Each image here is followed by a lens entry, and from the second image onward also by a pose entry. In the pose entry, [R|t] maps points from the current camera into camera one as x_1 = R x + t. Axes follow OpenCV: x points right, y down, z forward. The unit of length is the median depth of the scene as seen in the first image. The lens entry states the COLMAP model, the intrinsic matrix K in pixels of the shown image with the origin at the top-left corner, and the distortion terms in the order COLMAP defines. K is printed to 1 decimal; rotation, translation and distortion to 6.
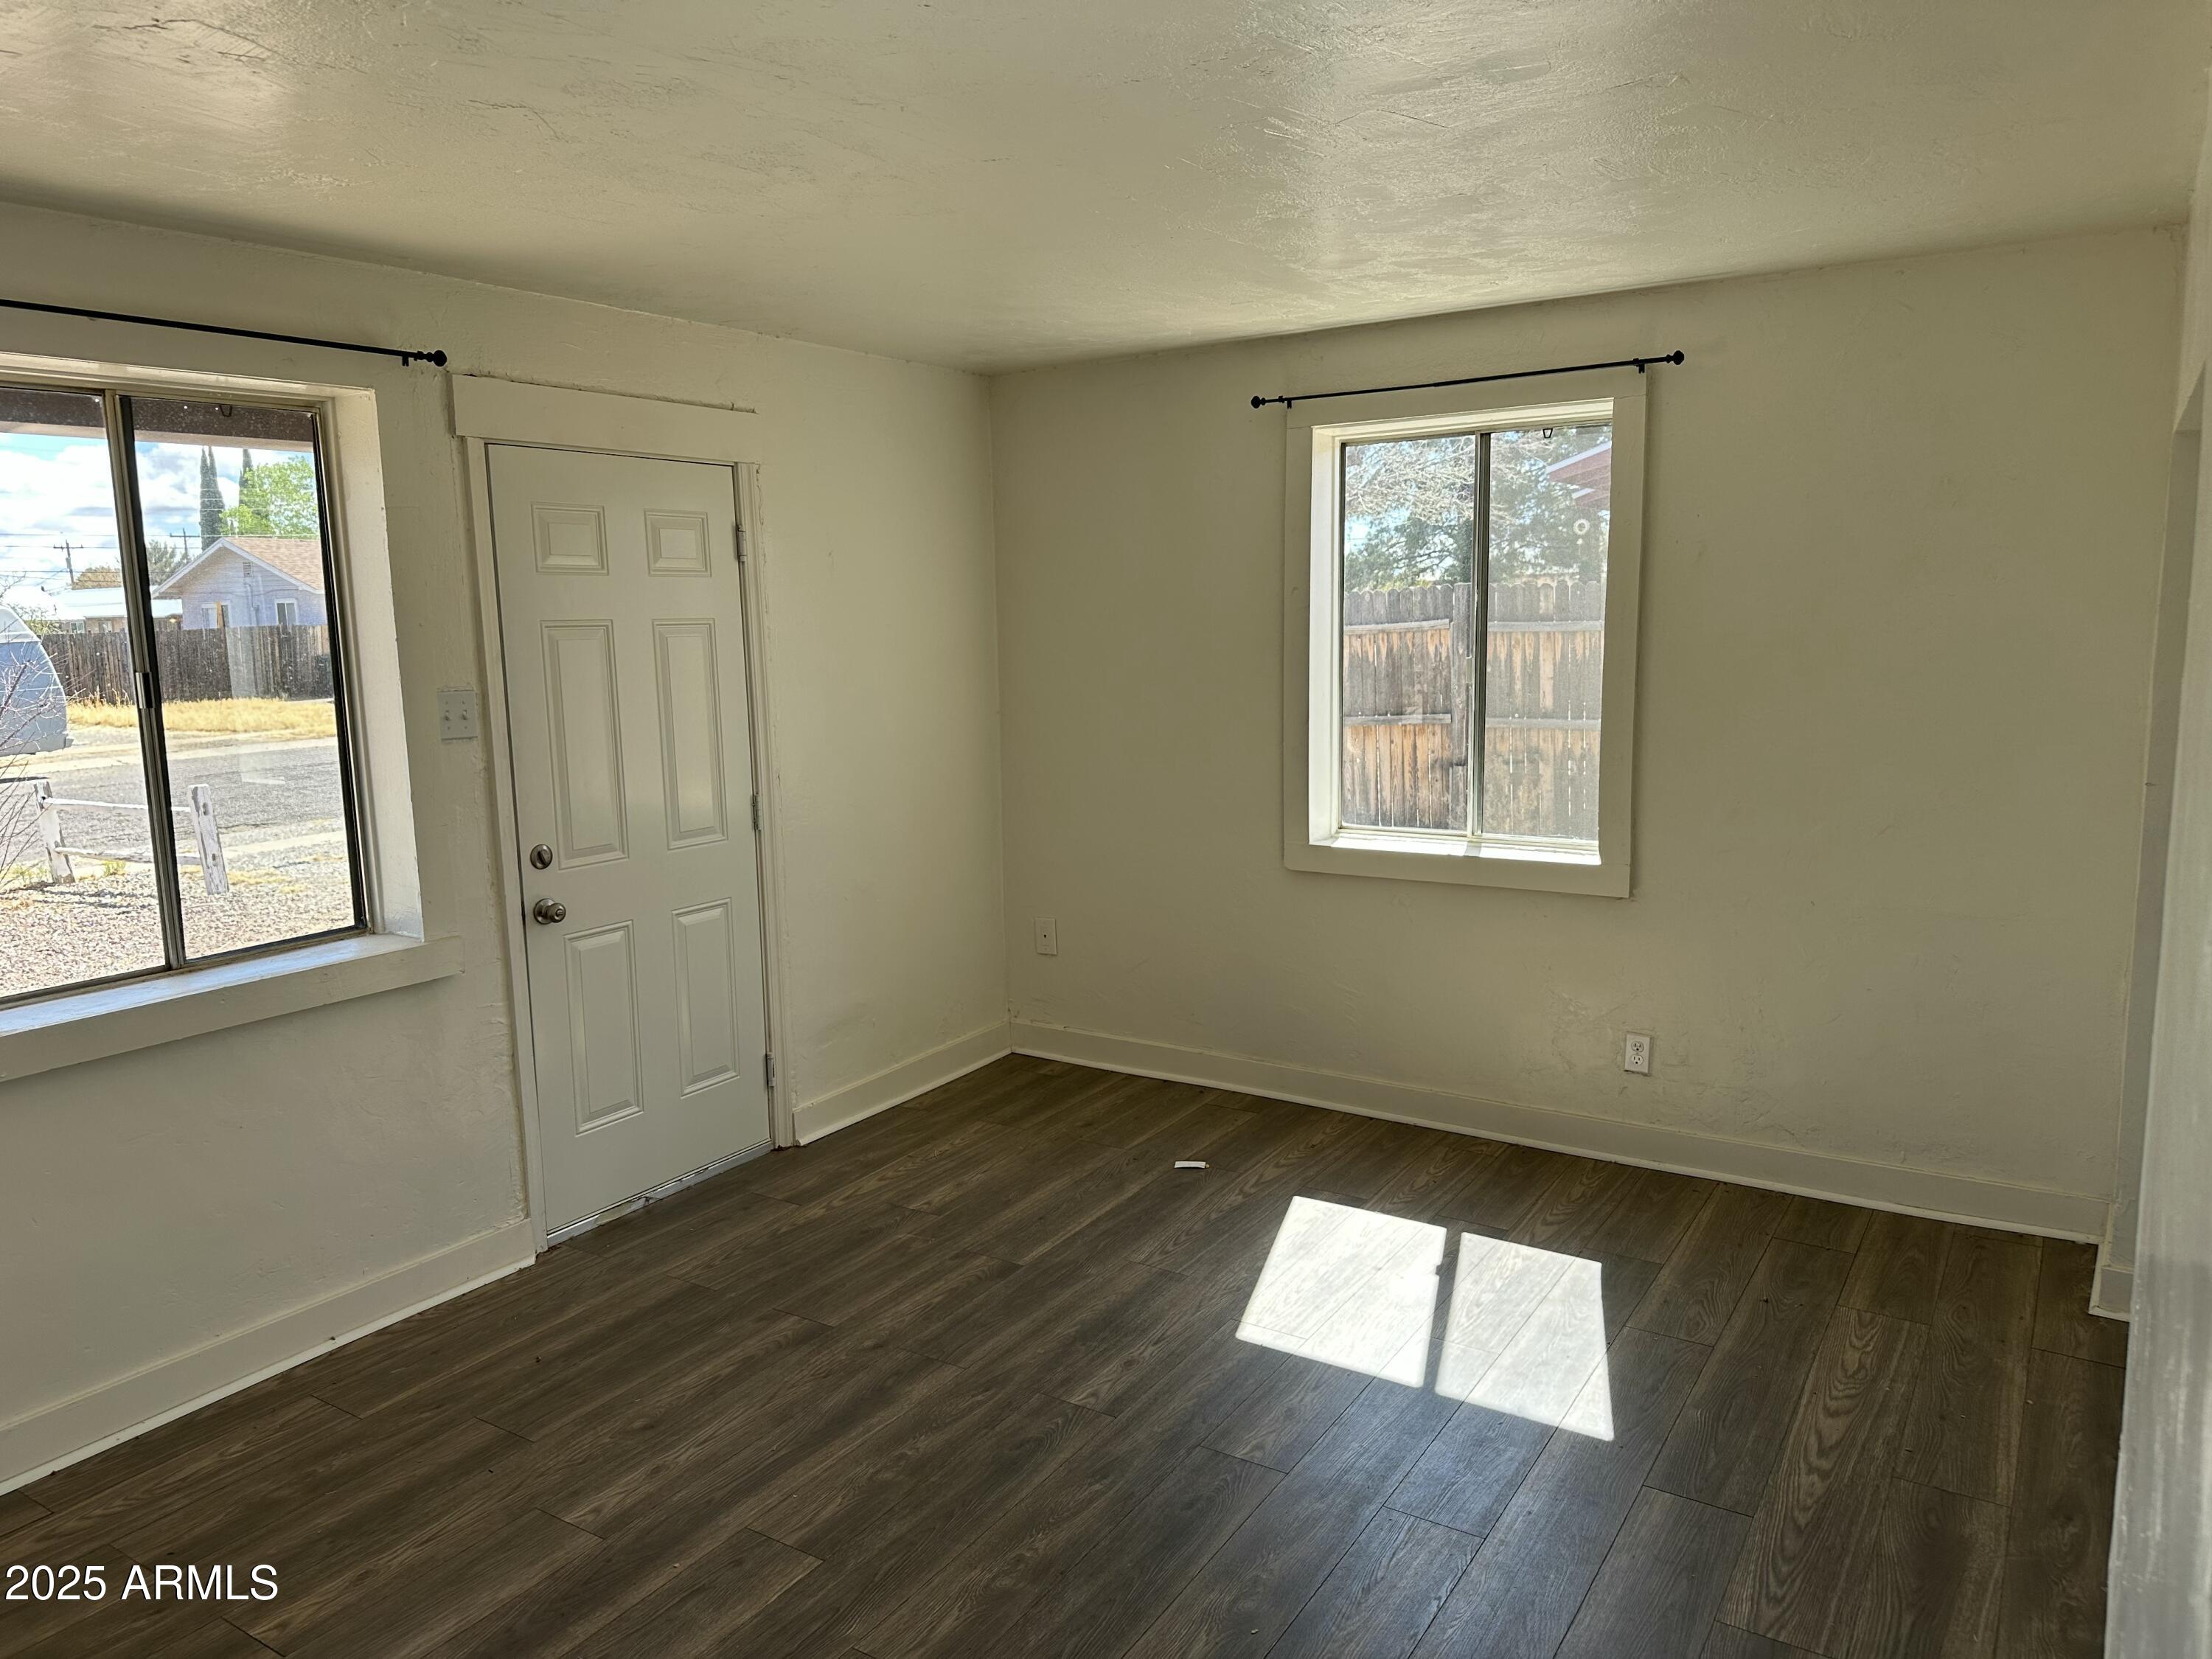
lens RADIAL K [[1549.2, 0, 1098.1], [0, 1549.2, 831.2], [0, 0, 1]] dist [0.109946, -0.150128]
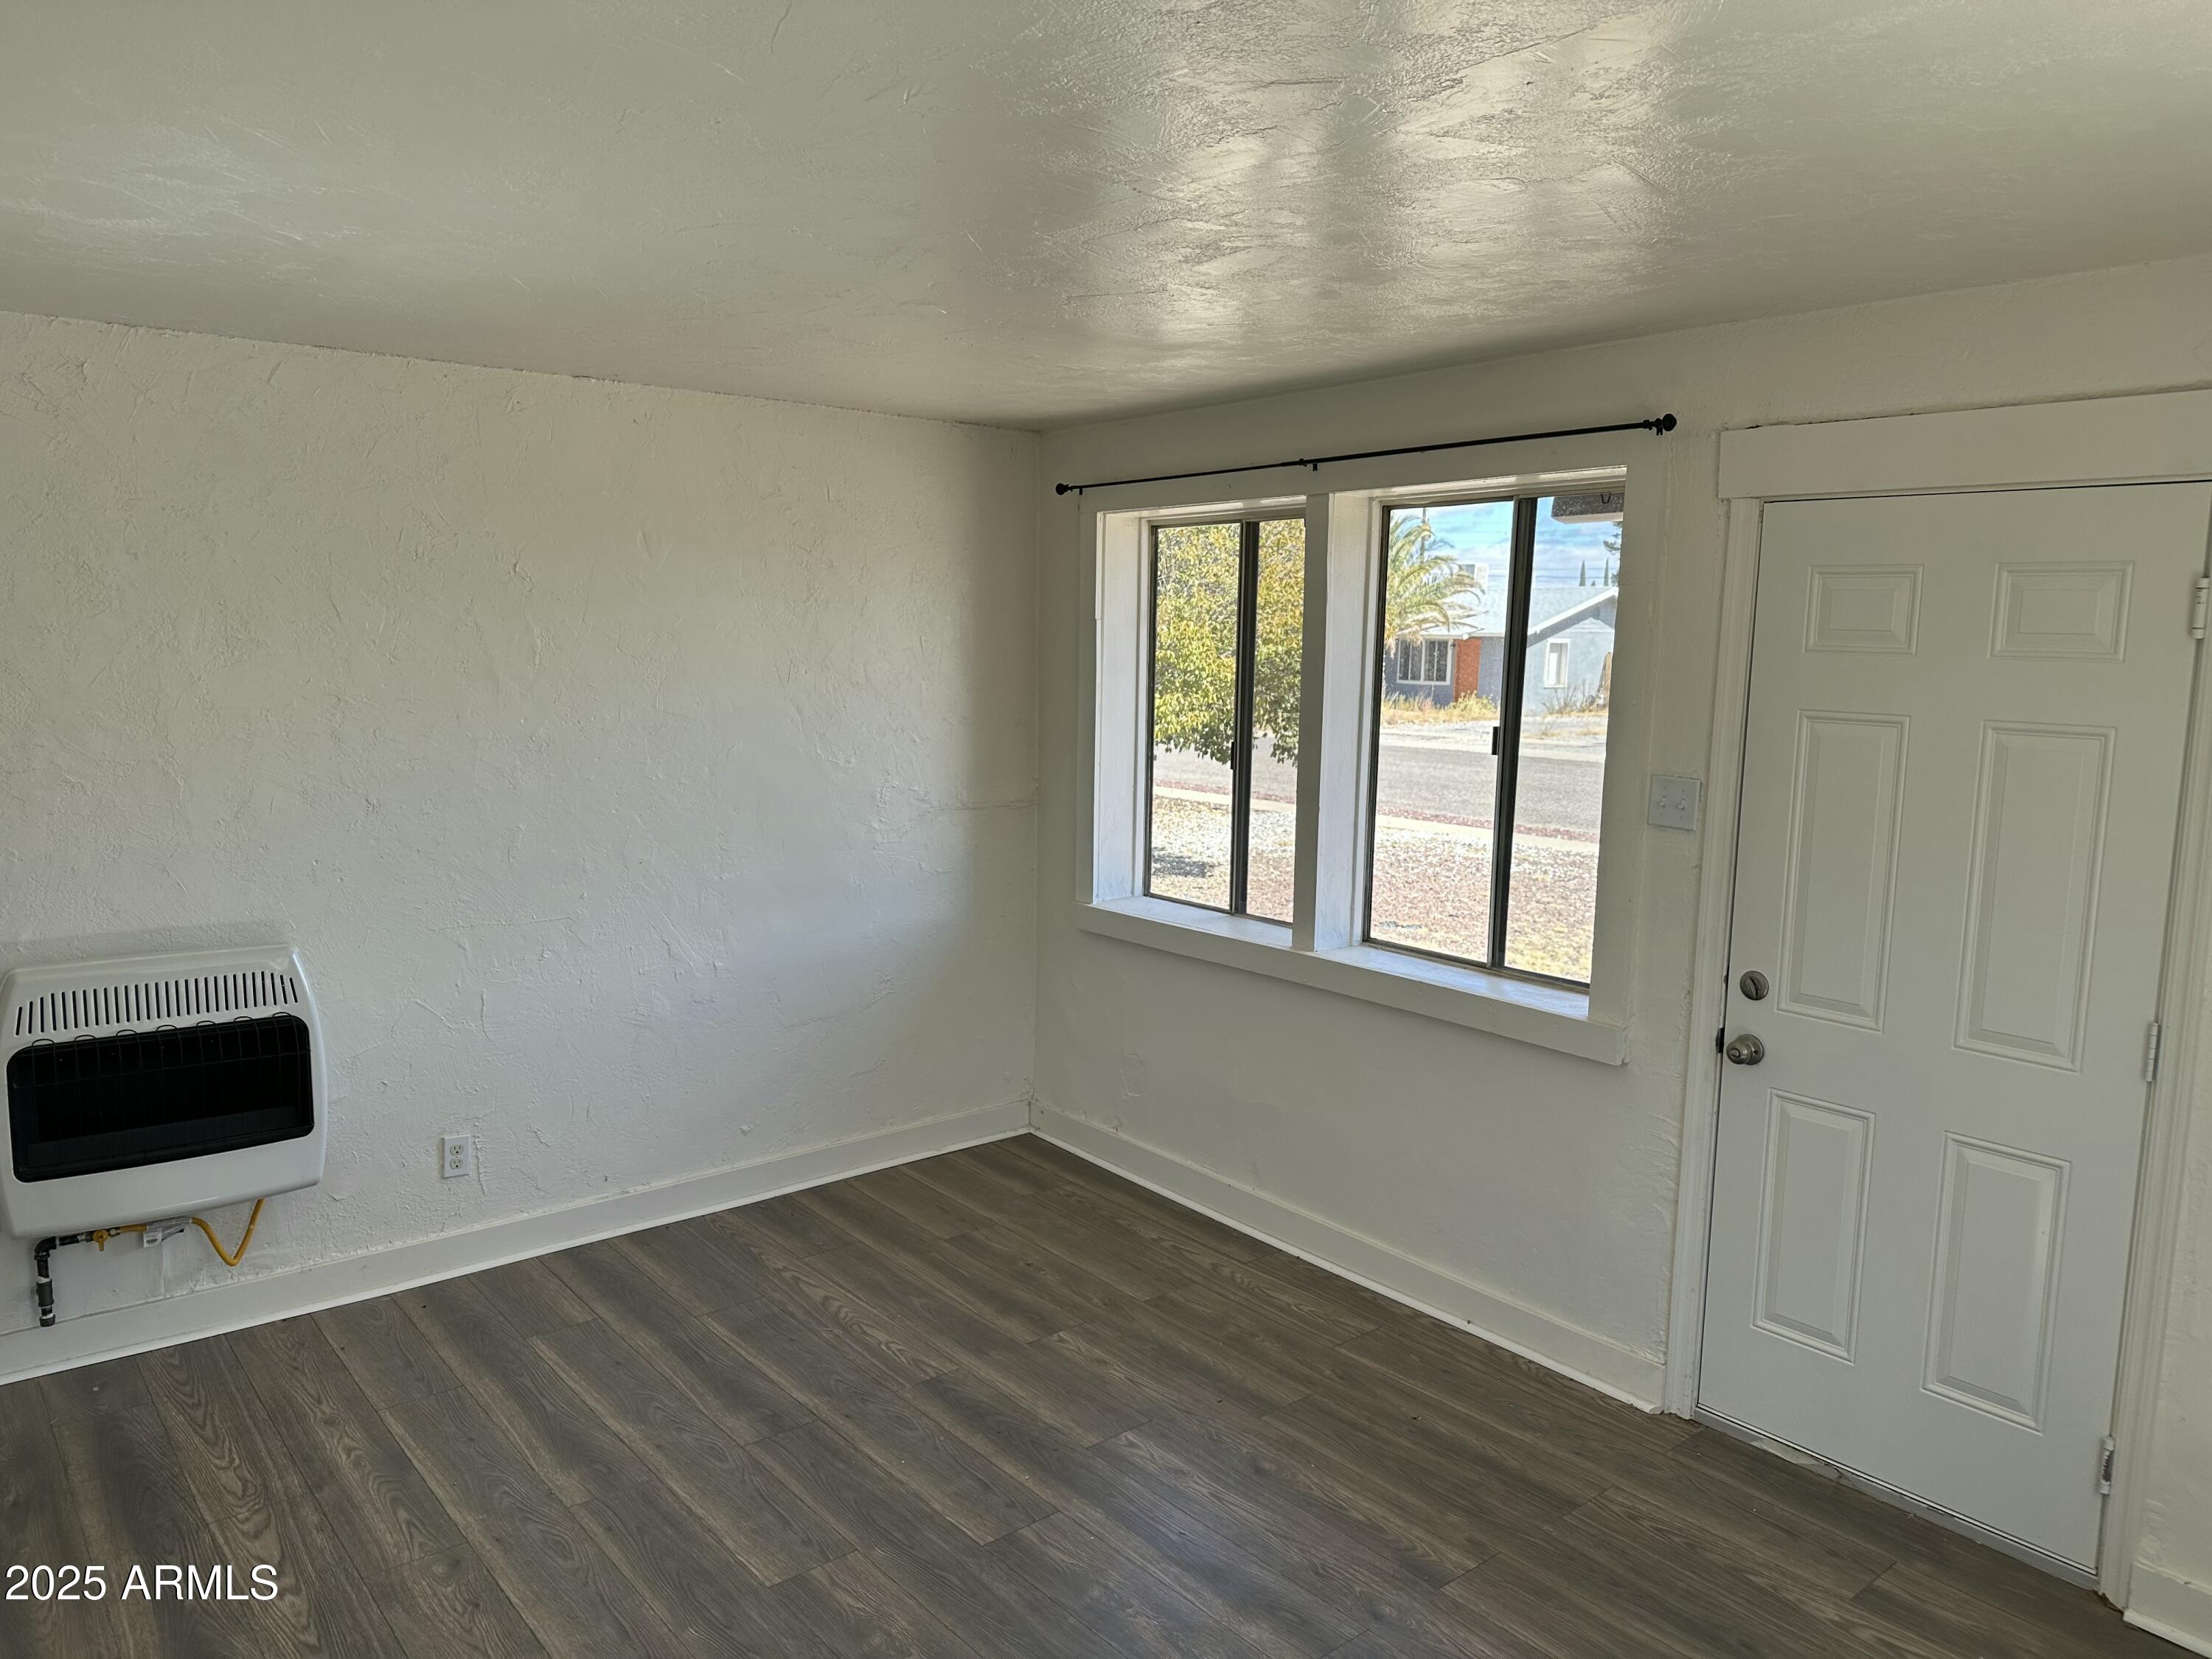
lens RADIAL K [[1549.2, 0, 1098.1], [0, 1549.2, 831.2], [0, 0, 1]] dist [0.109946, -0.150128]
pose [[-0.295269, 0.147554, -0.943951, 0.614240], [-0.147176, 0.969185, 0.197535, -0.205634], [0.944010, 0.197253, -0.264454, 0.999937]]
